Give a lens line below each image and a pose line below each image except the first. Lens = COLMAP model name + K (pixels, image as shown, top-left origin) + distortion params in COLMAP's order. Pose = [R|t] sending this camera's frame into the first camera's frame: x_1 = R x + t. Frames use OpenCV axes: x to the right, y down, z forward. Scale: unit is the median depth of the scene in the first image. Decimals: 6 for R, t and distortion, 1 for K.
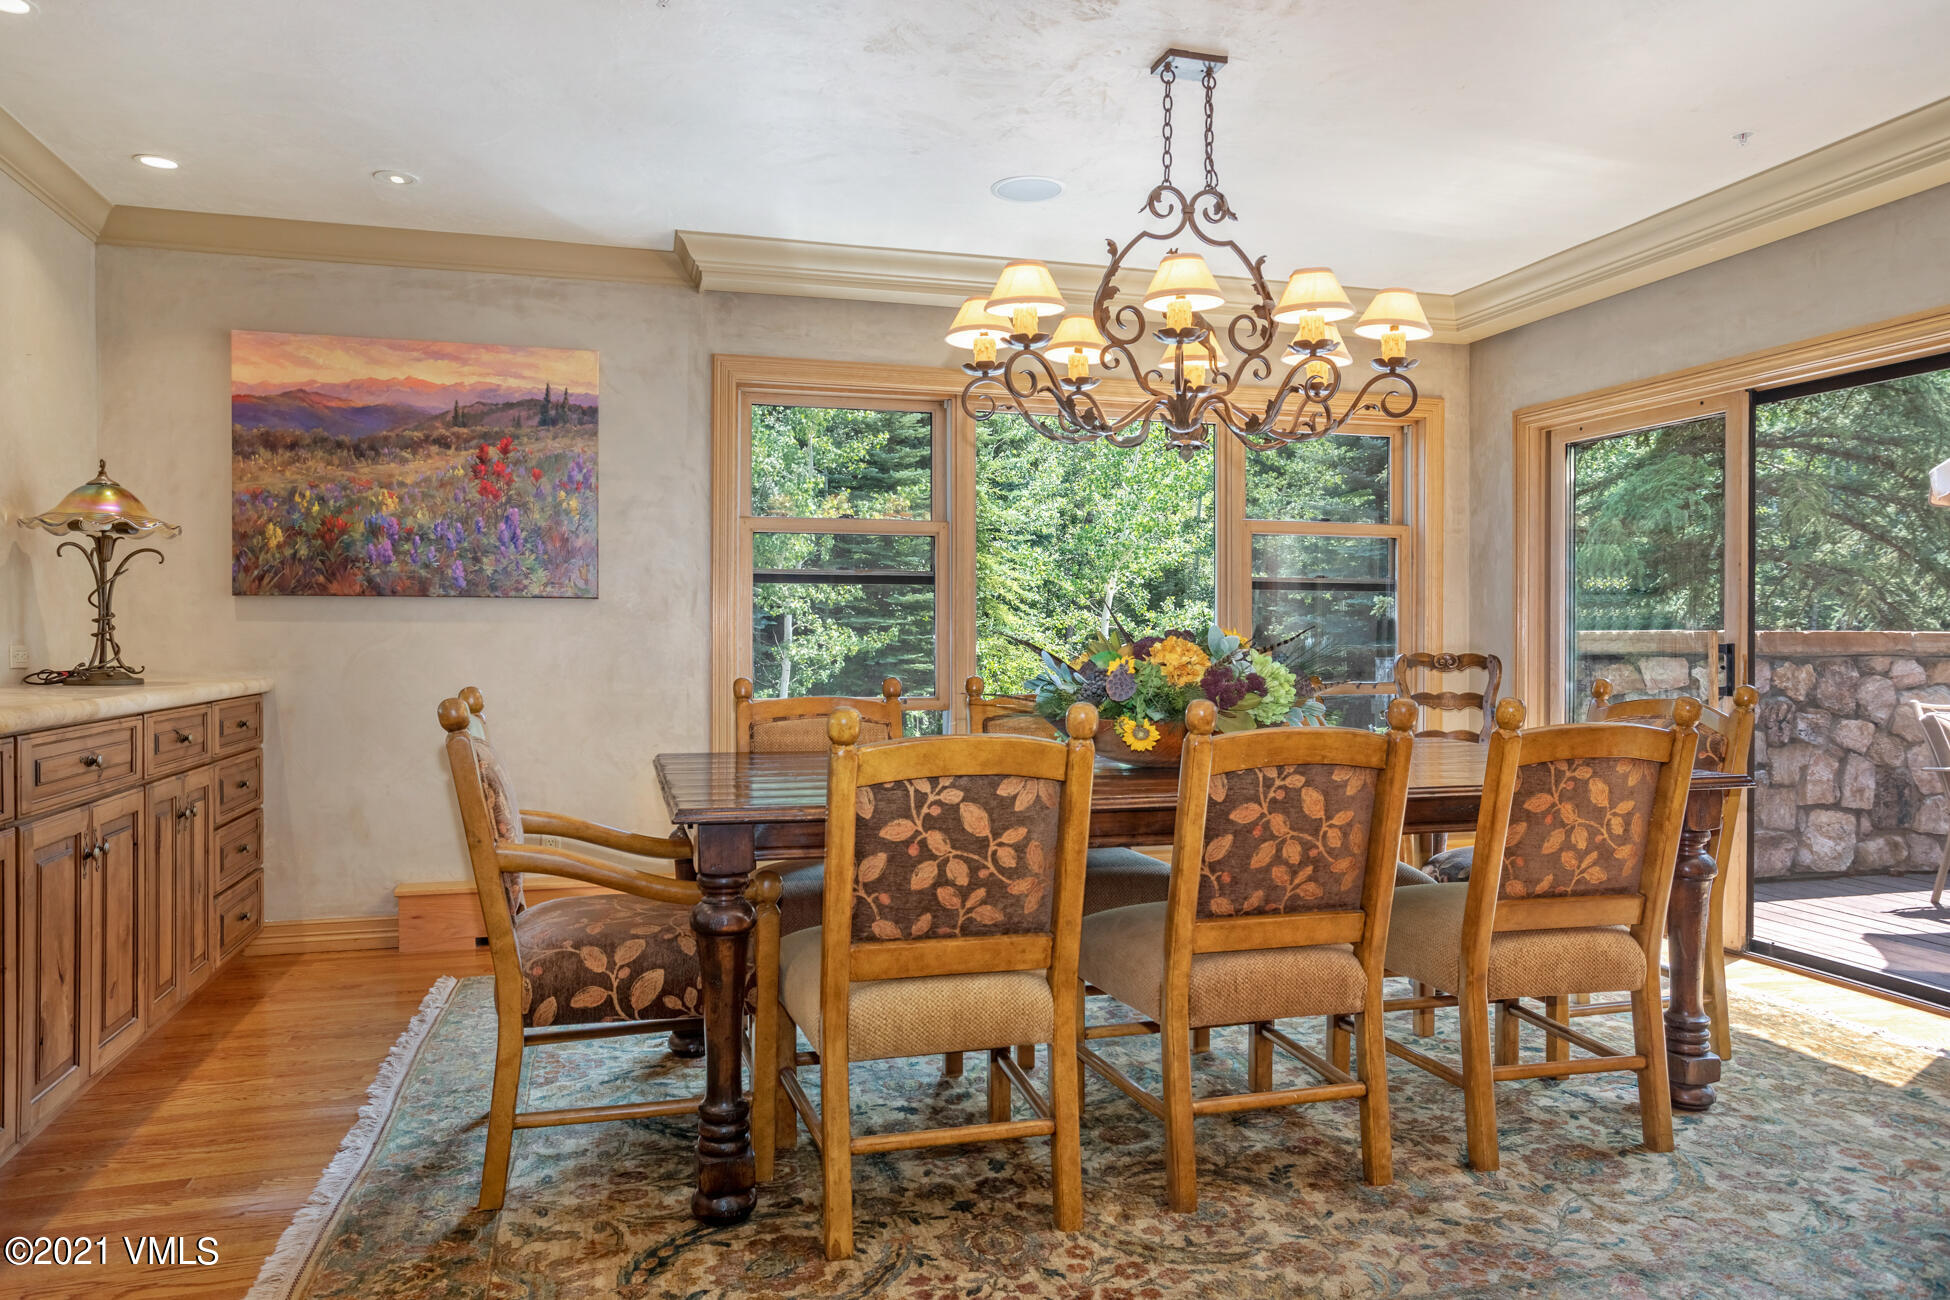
lens RADIAL K [[1290.5, 0, 945.7], [0, 1290.5, 644.8], [0, 0, 1]] dist [-0.030105, 0.056536]
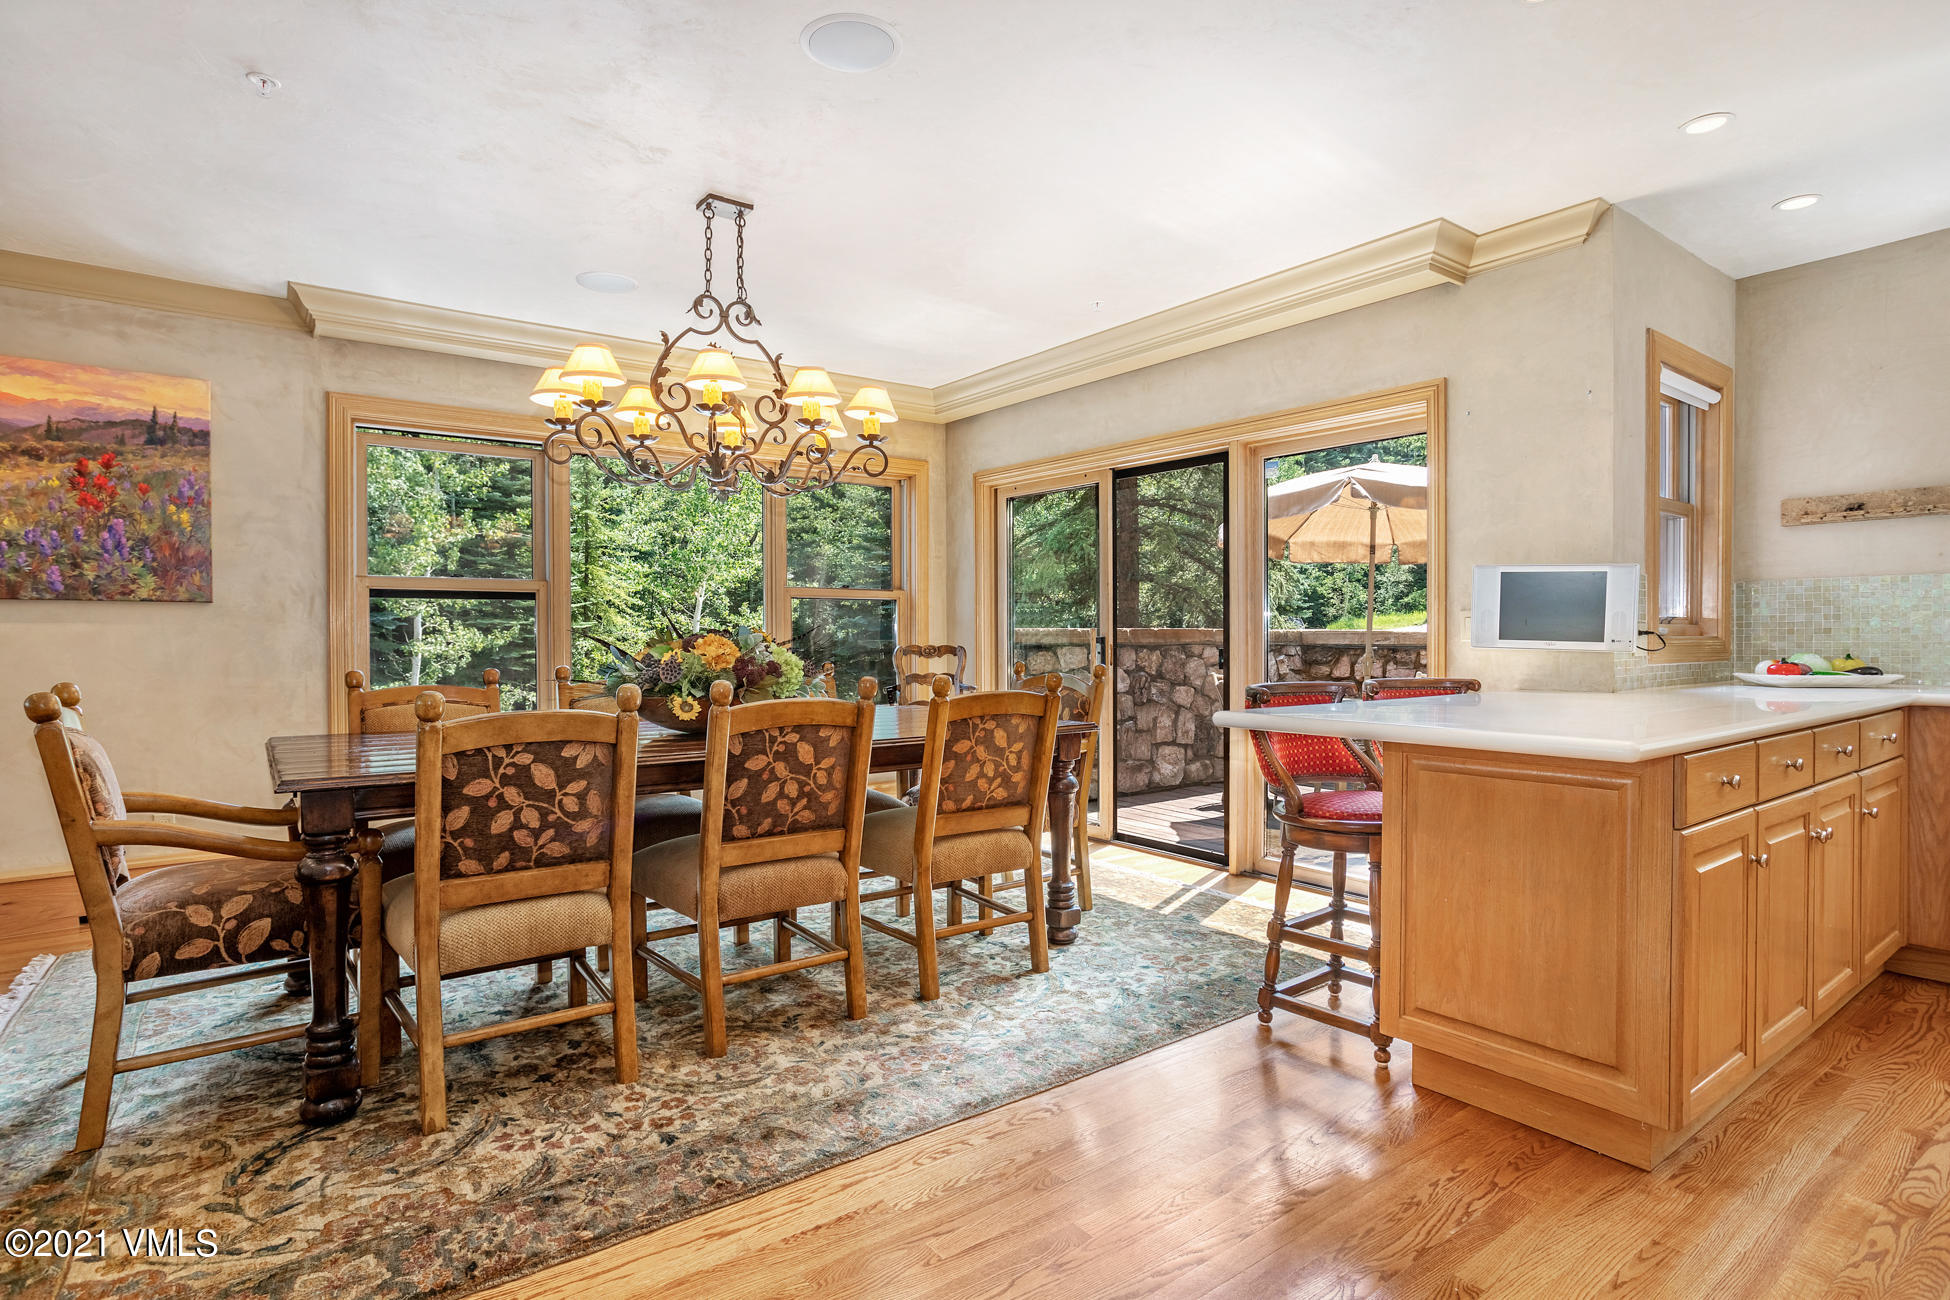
lens RADIAL K [[1019.9, 0, 957.8], [0, 1019.9, 648.8], [0, 0, 1]] dist [-0.044473, 0.032931]
pose [[0.934796, -0.009249, 0.355065, 0.034917], [0.006343, 0.999936, 0.009348, 0.000564], [-0.355129, -0.006487, 0.934795, -0.065137]]
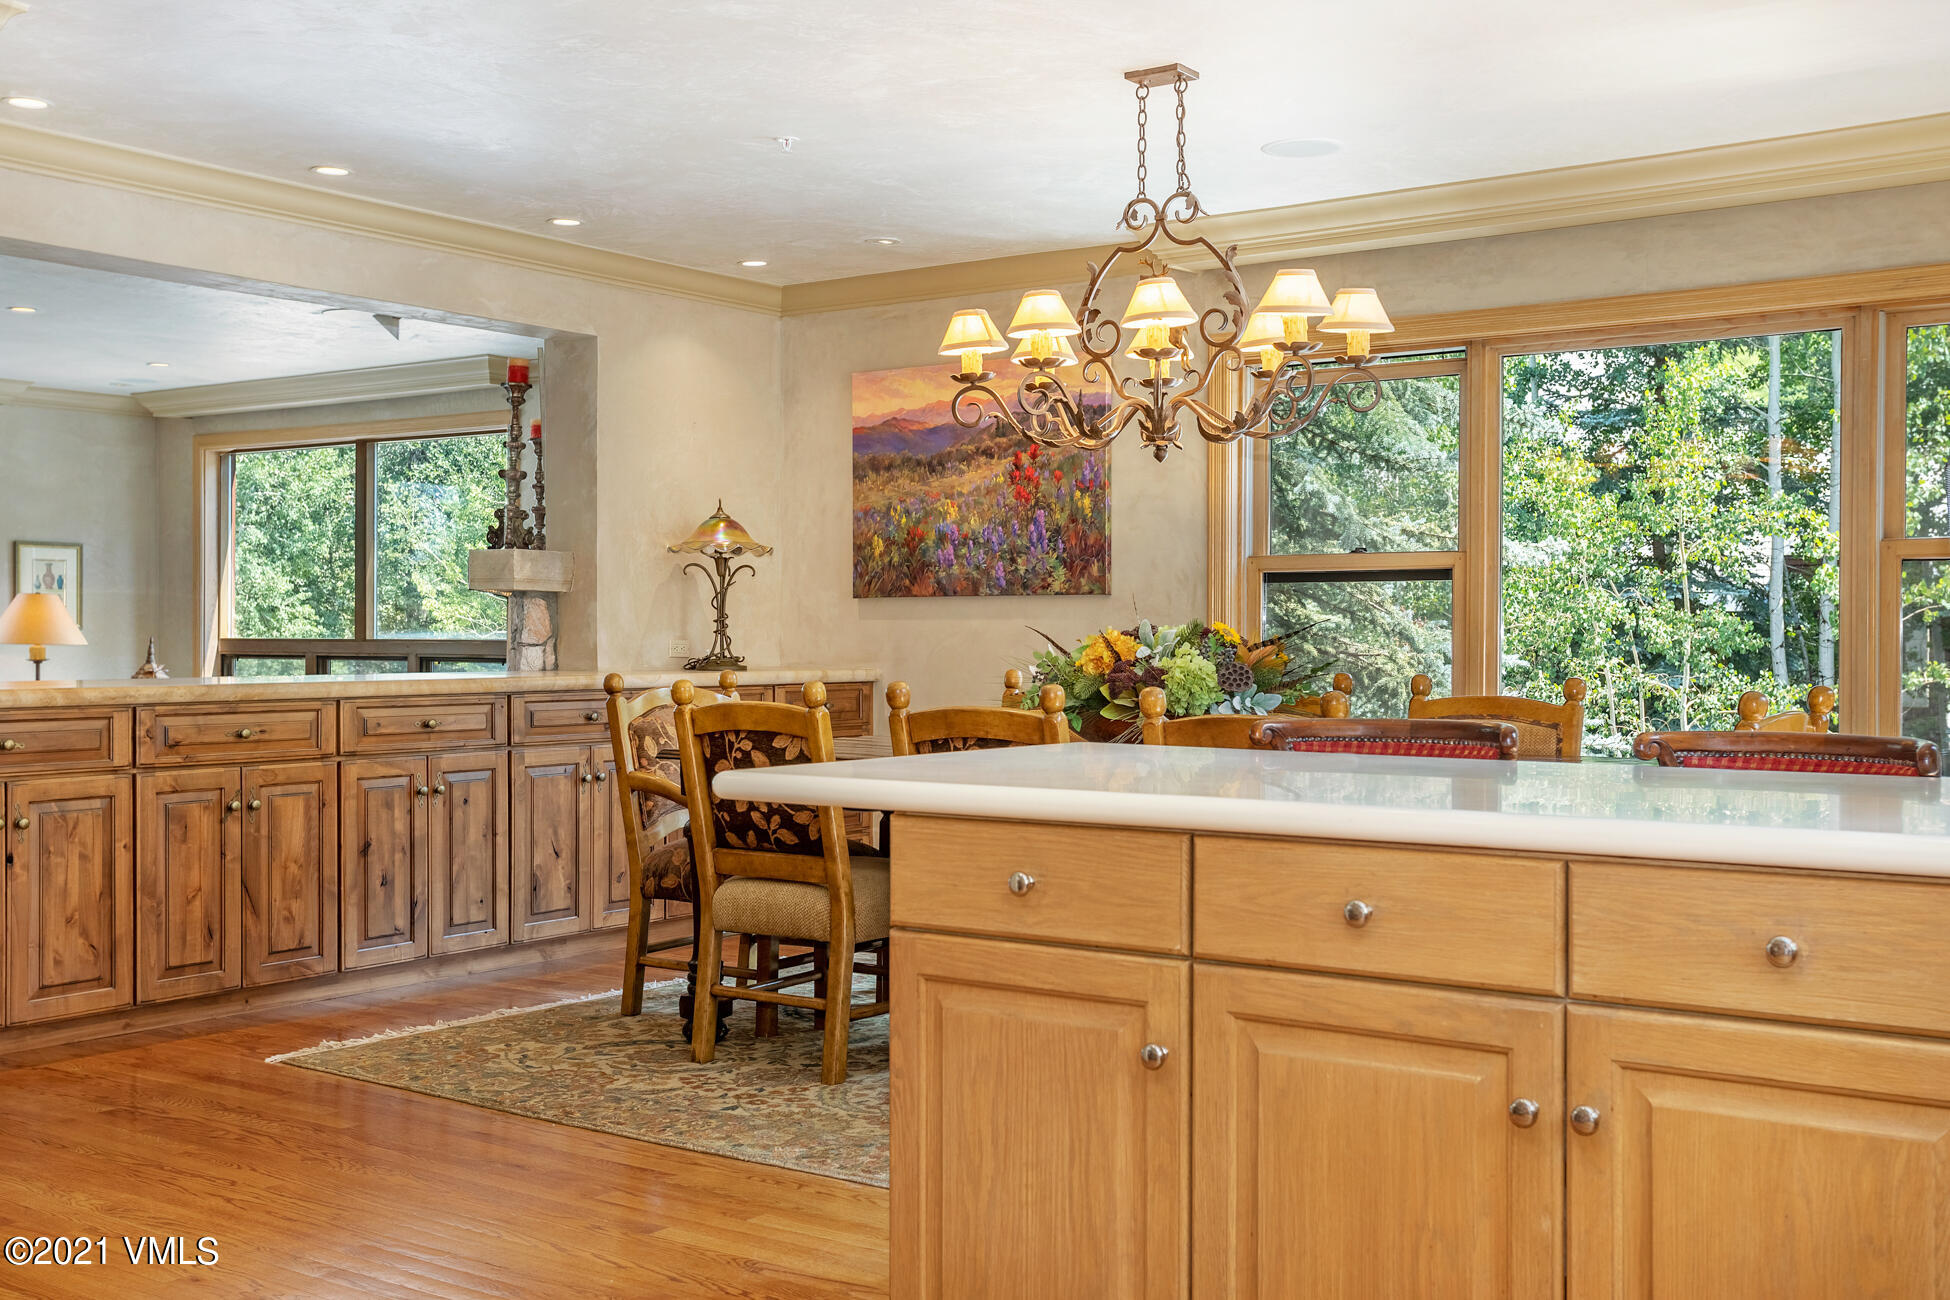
lens RADIAL K [[2088.5, 0, 975.0], [0, 2088.5, 650.0], [0, 0, 1]] dist [-0.000232, -0.000353]
pose [[0.632643, 0.003335, -0.774436, 1.294816], [-0.002325, 0.999994, 0.002407, 0.005503], [0.774440, 0.000278, 0.632647, -0.162040]]
